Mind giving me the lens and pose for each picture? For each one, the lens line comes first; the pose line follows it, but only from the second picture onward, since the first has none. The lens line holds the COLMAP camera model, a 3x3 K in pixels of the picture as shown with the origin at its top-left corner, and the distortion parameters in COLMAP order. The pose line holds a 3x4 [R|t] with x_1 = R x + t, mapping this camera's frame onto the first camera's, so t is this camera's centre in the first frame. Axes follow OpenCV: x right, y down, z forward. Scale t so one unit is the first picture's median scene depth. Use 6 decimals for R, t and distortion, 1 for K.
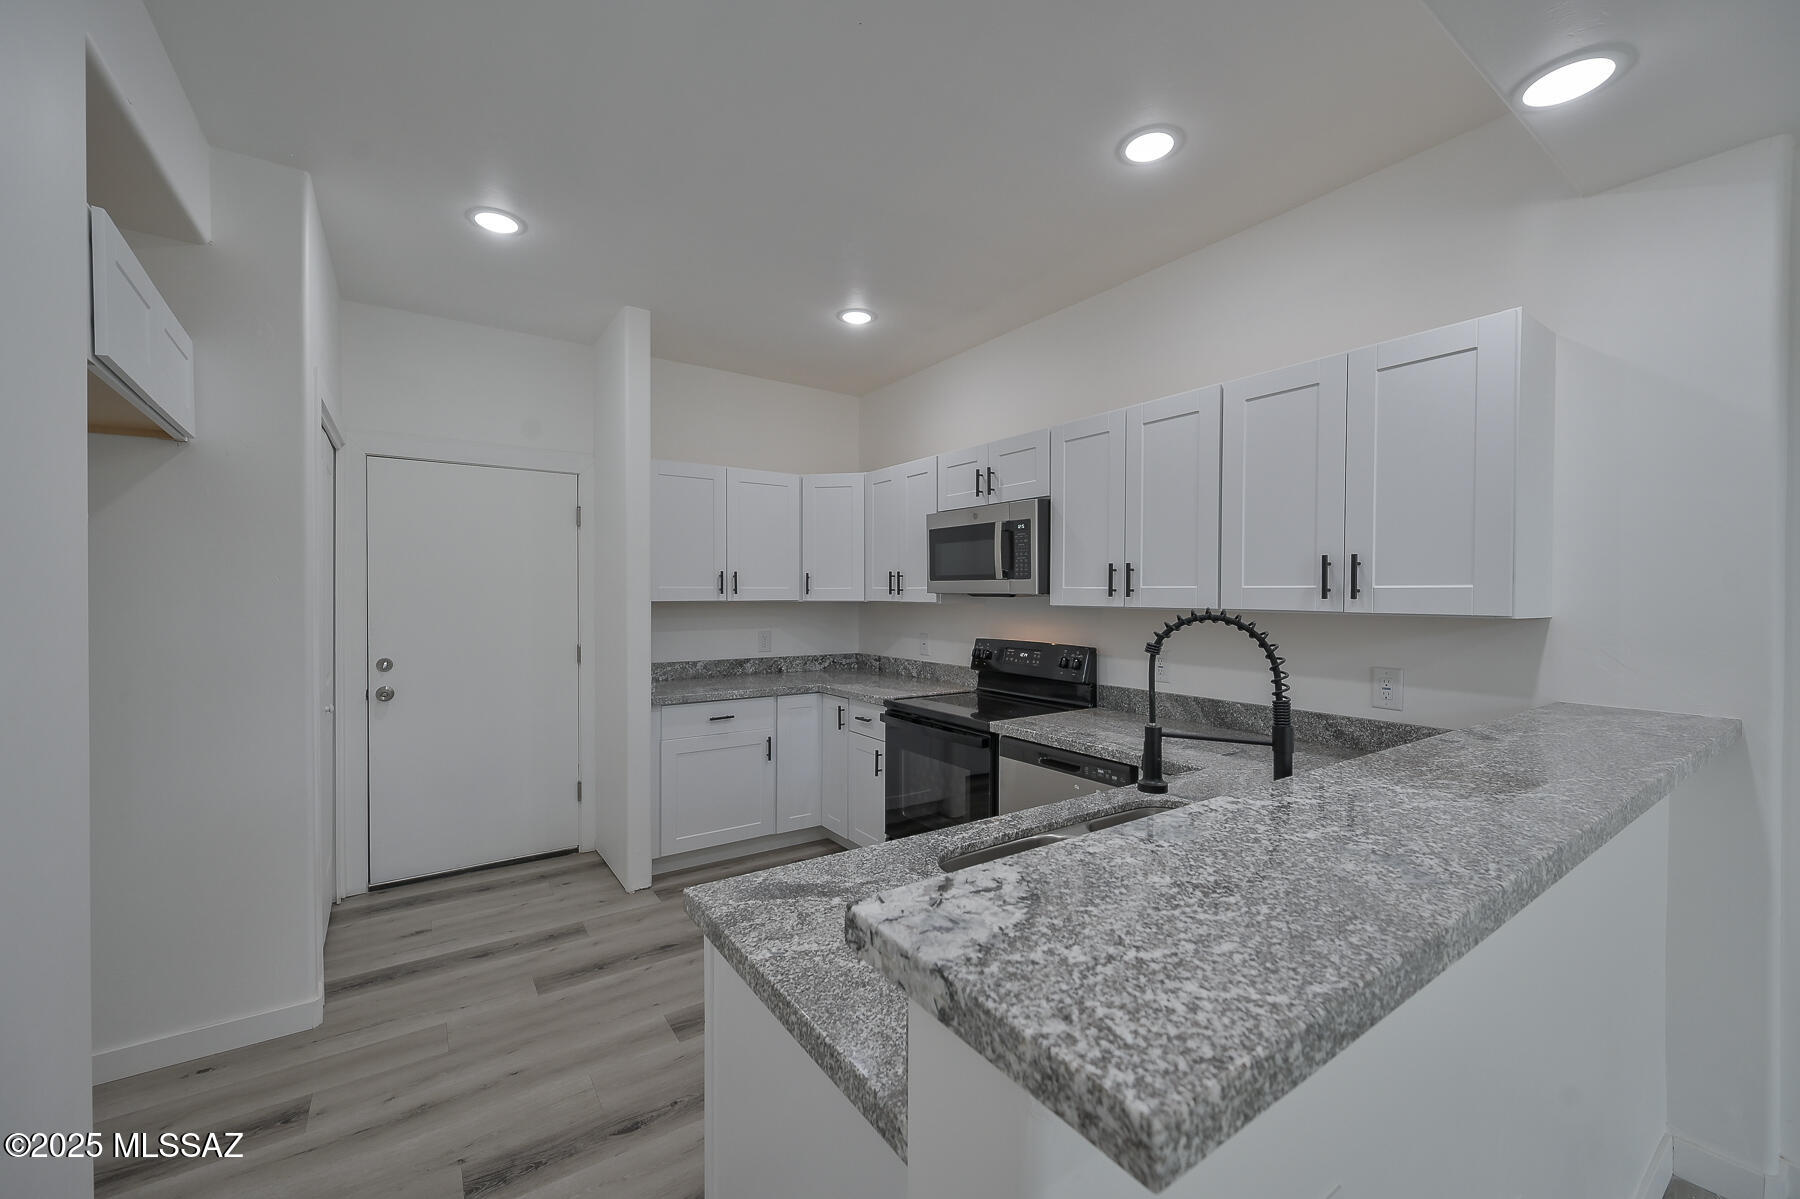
lens RADIAL K [[705.1, 0, 900.2], [0, 705.1, 604.3], [0, 0, 1]] dist [-0.001875, 0.000066]
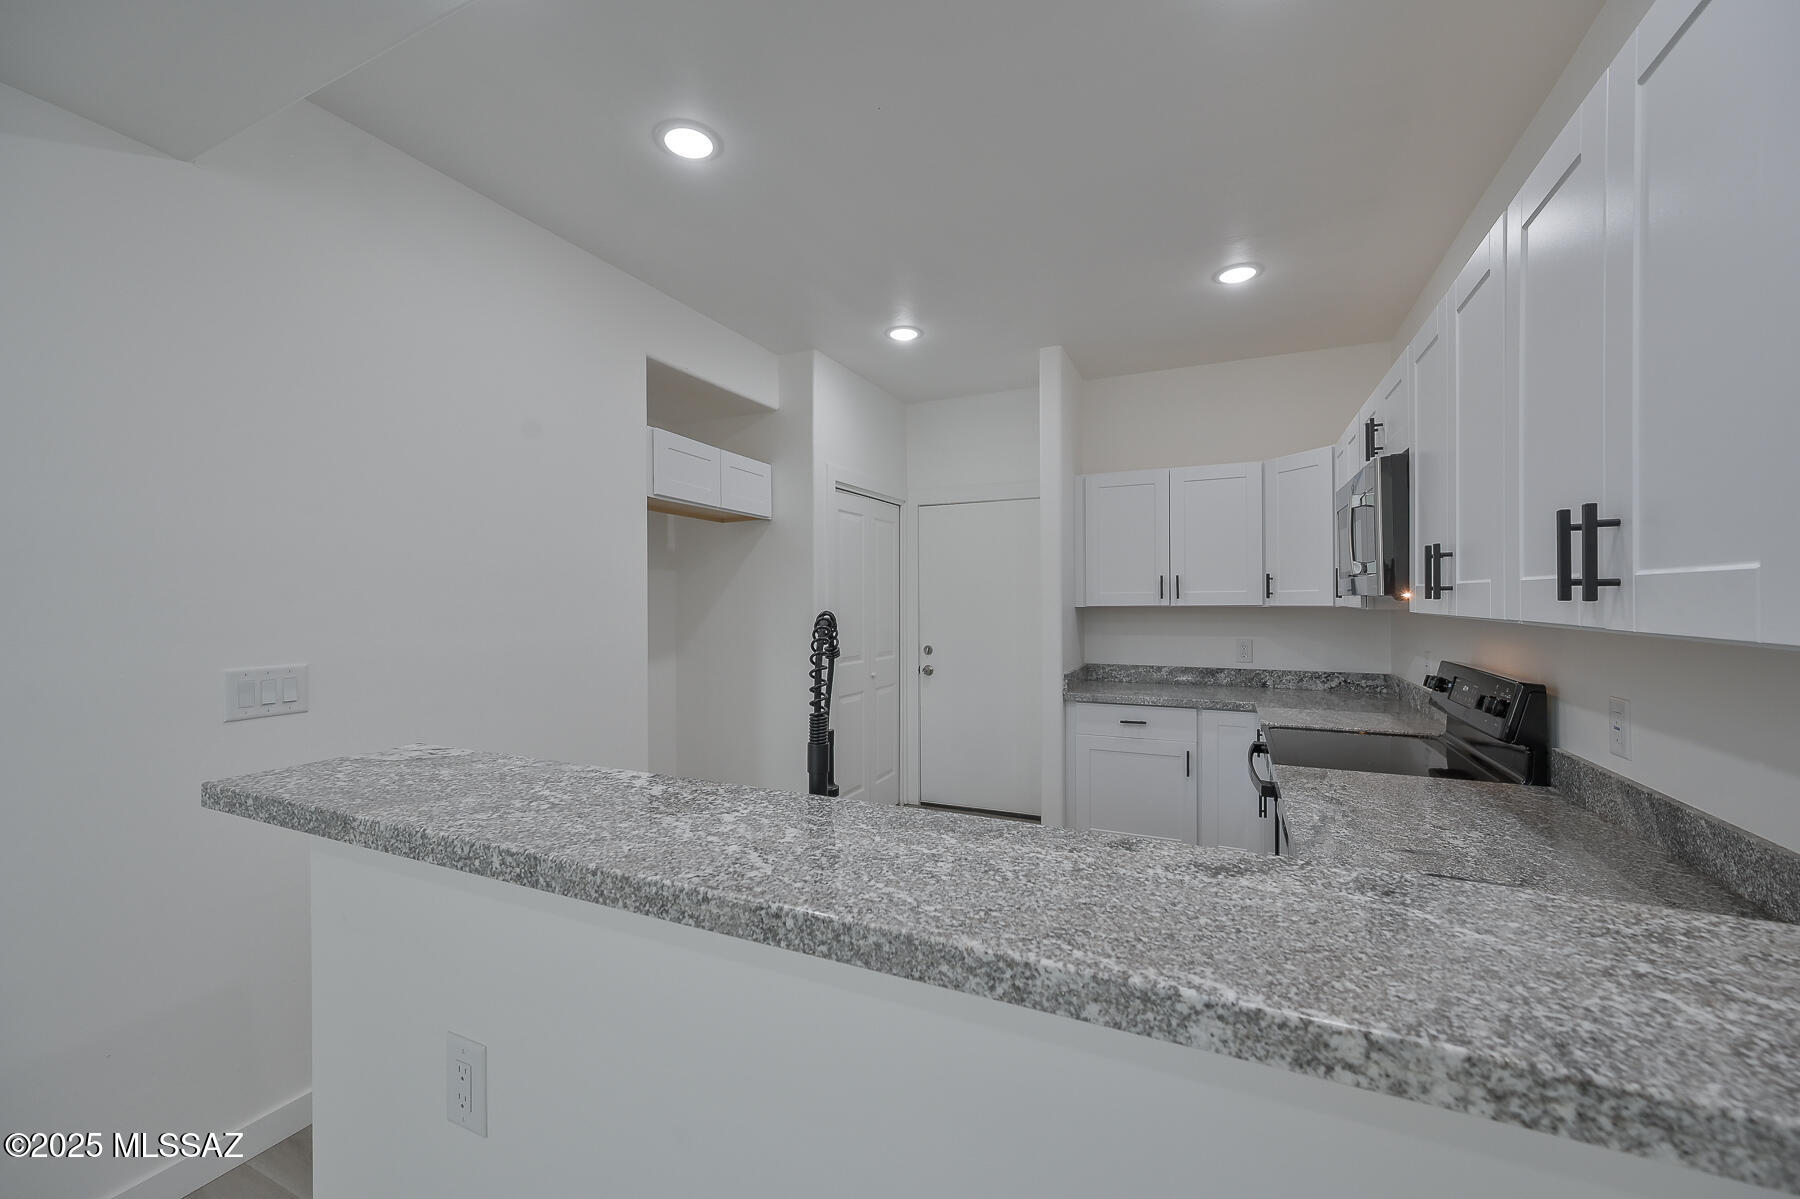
lens RADIAL K [[705.1, 0, 900.2], [0, 705.1, 604.3], [0, 0, 1]] dist [-0.001875, 0.000066]
pose [[0.503578, -0.001566, -0.863948, 0.477007], [-0.005037, 0.999976, -0.004749, -0.000450], [0.863935, 0.006743, 0.503558, 0.220648]]
